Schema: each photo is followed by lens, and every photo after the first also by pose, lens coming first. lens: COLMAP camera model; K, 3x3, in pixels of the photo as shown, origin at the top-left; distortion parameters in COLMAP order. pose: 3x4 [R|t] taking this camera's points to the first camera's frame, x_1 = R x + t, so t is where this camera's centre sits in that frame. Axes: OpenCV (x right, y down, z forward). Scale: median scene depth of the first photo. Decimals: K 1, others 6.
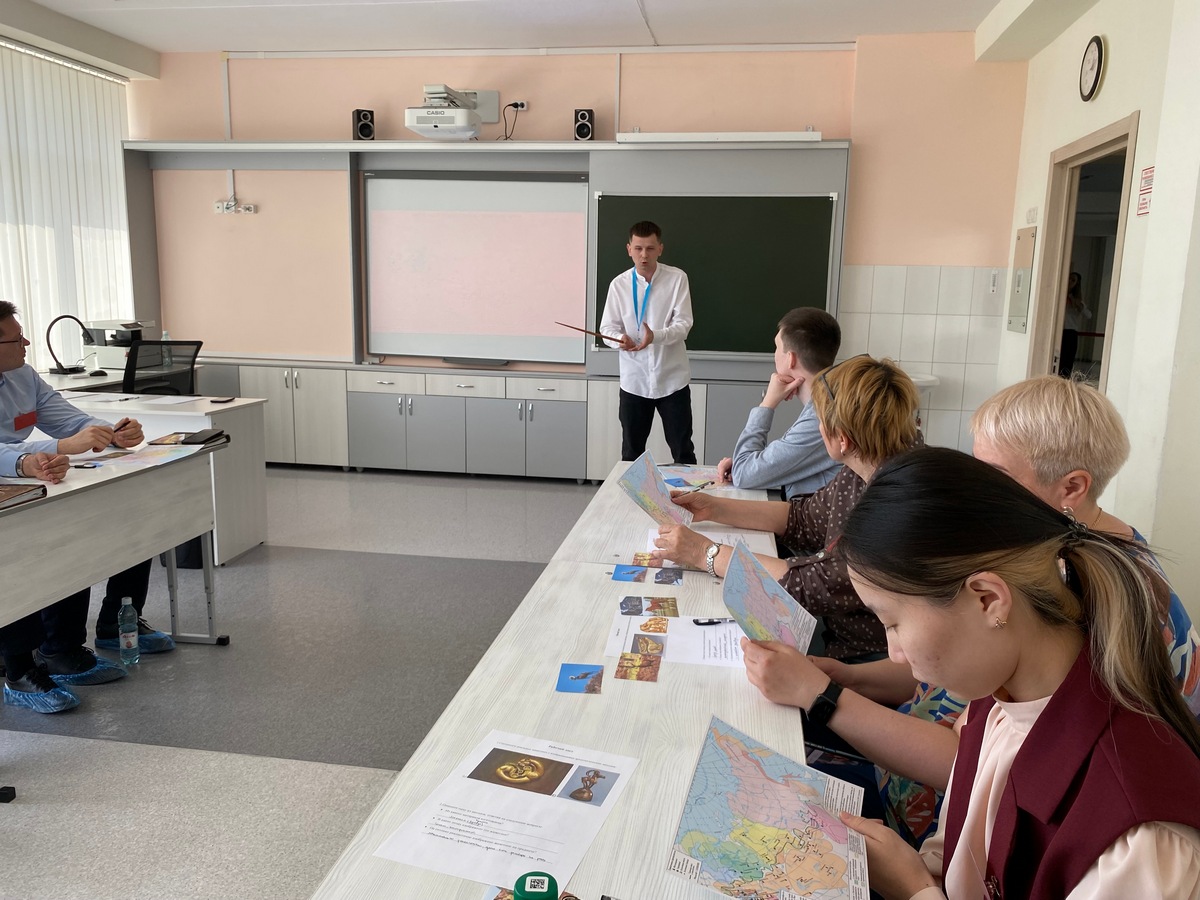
lens RADIAL K [[904.7, 0, 606.7], [0, 904.7, 442.3], [0, 0, 1]] dist [0.032579, -0.061144]
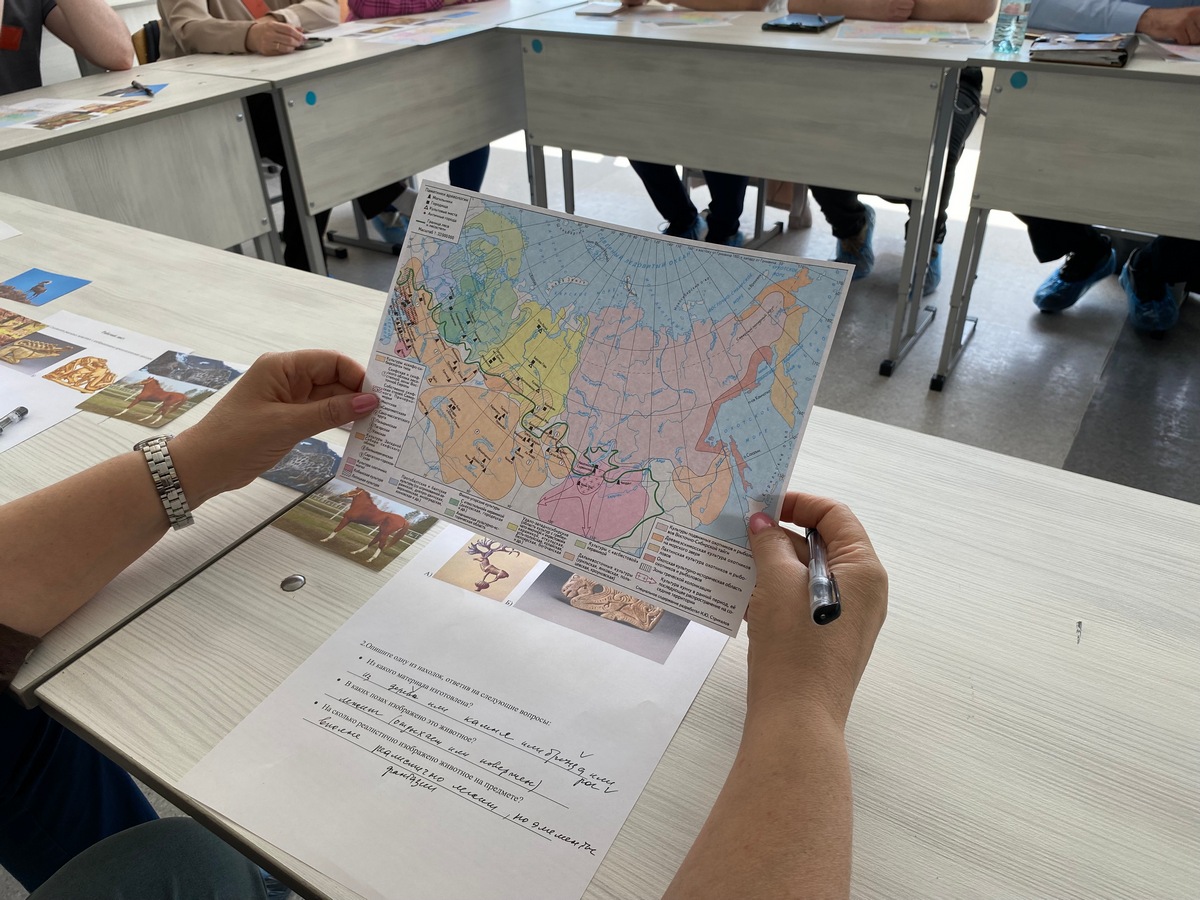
lens RADIAL K [[904.7, 0, 598.4], [0, 904.7, 444.0], [0, 0, 1]] dist [0.032579, -0.061144]
pose [[-0.411493, 0.494860, -0.765368, 0.173697], [-0.127410, 0.800280, 0.585934, -0.050652], [0.902464, 0.338623, -0.266259, 0.714420]]
